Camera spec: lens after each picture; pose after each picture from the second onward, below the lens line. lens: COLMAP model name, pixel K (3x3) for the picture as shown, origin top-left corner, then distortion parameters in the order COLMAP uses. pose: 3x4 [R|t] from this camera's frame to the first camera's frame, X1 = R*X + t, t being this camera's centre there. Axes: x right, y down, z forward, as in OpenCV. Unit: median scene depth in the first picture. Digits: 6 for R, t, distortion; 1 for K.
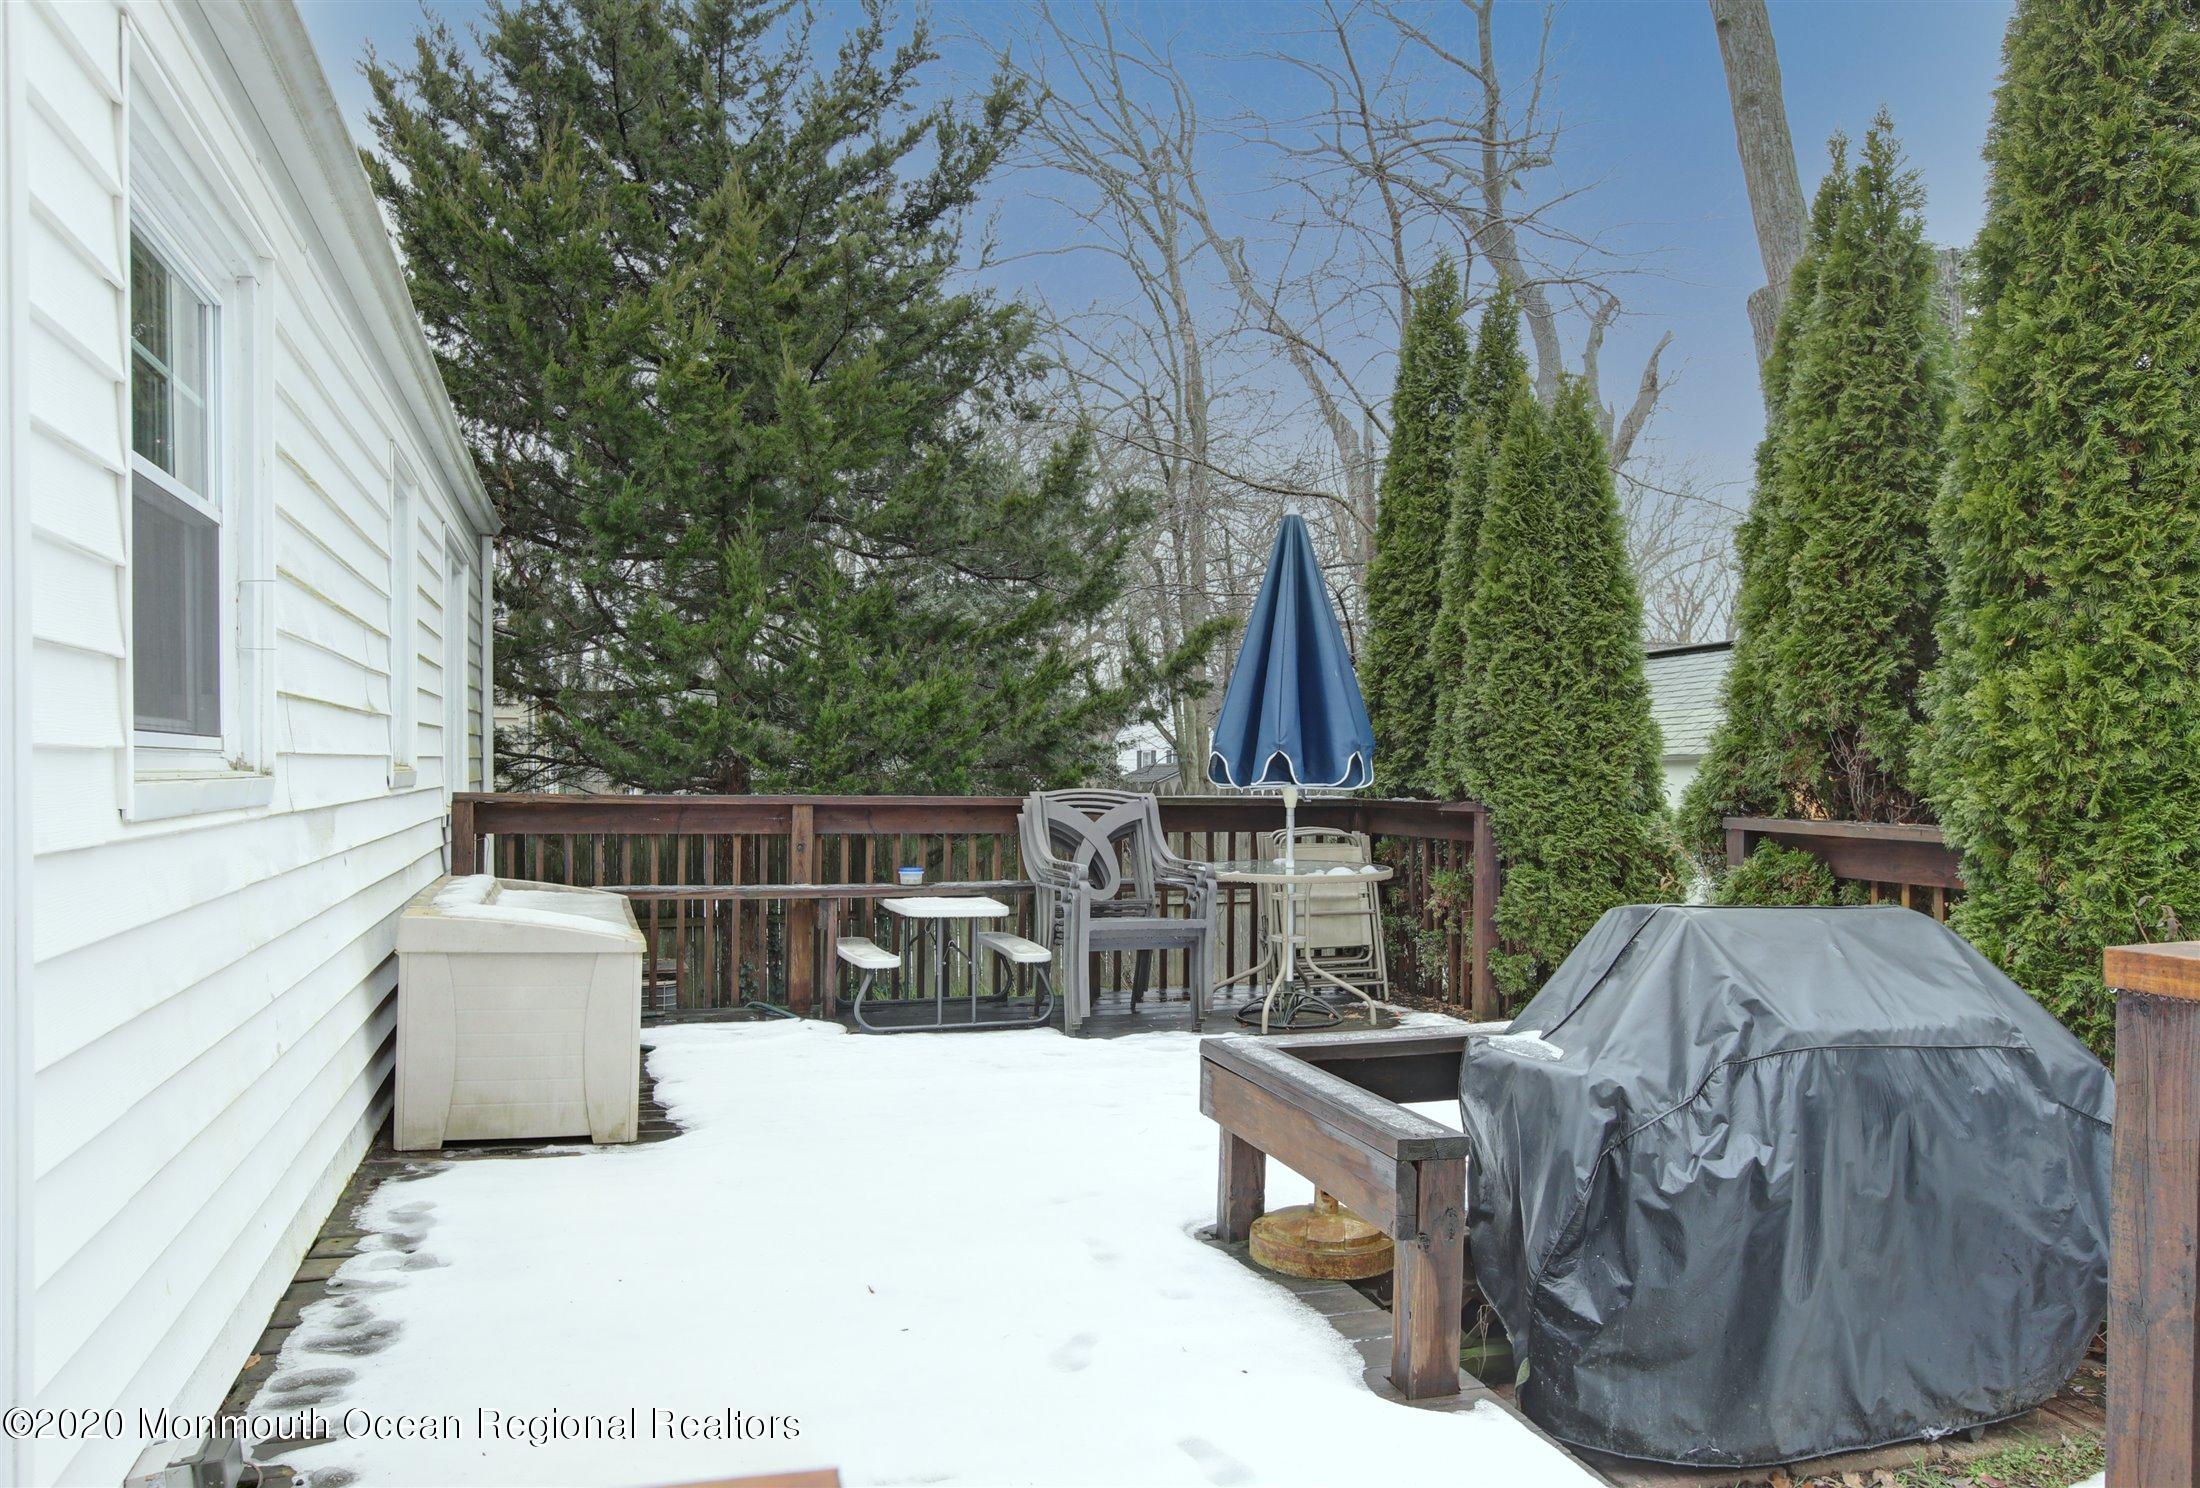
lens RADIAL K [[1498.2, 0, 1097.8], [0, 1498.2, 780.2], [0, 0, 1]] dist [-0.074055, 0.087738]
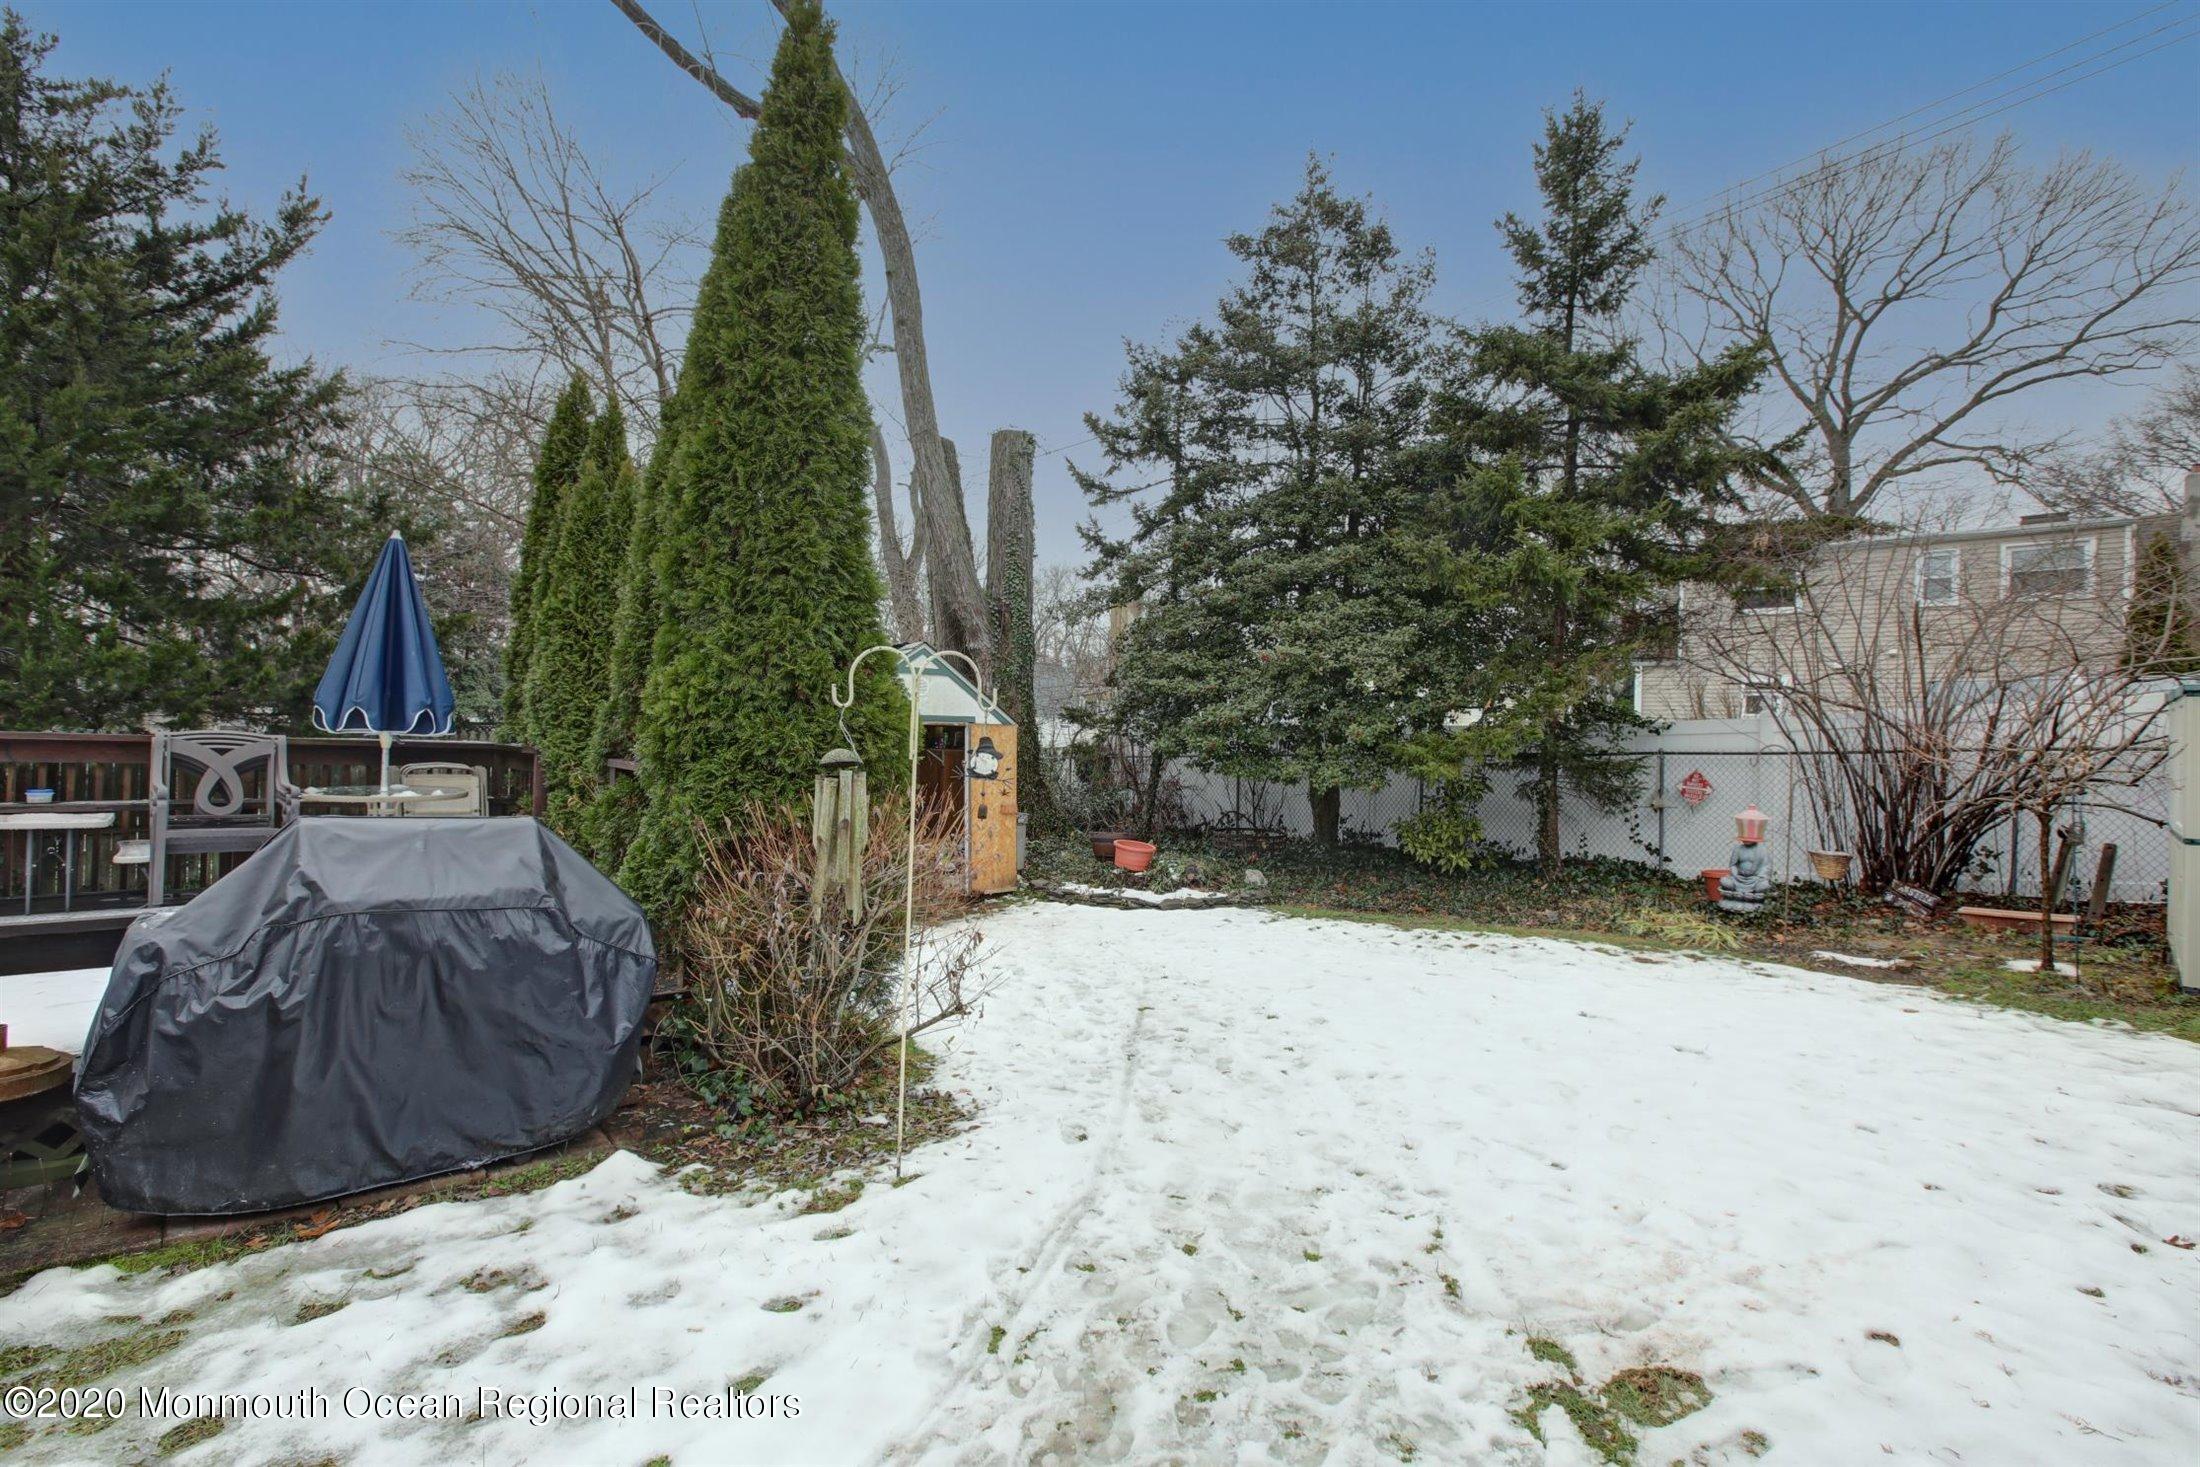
lens RADIAL K [[960.3, 0, 1076.5], [0, 960.3, 732.2], [0, 0, 1]] dist [-0.049822, 0.013196]
pose [[0.910327, 0.027145, 0.412998, 0.362604], [-0.024473, 0.999631, -0.011759, -0.001910], [-0.413165, 0.000598, 0.910656, -0.064413]]
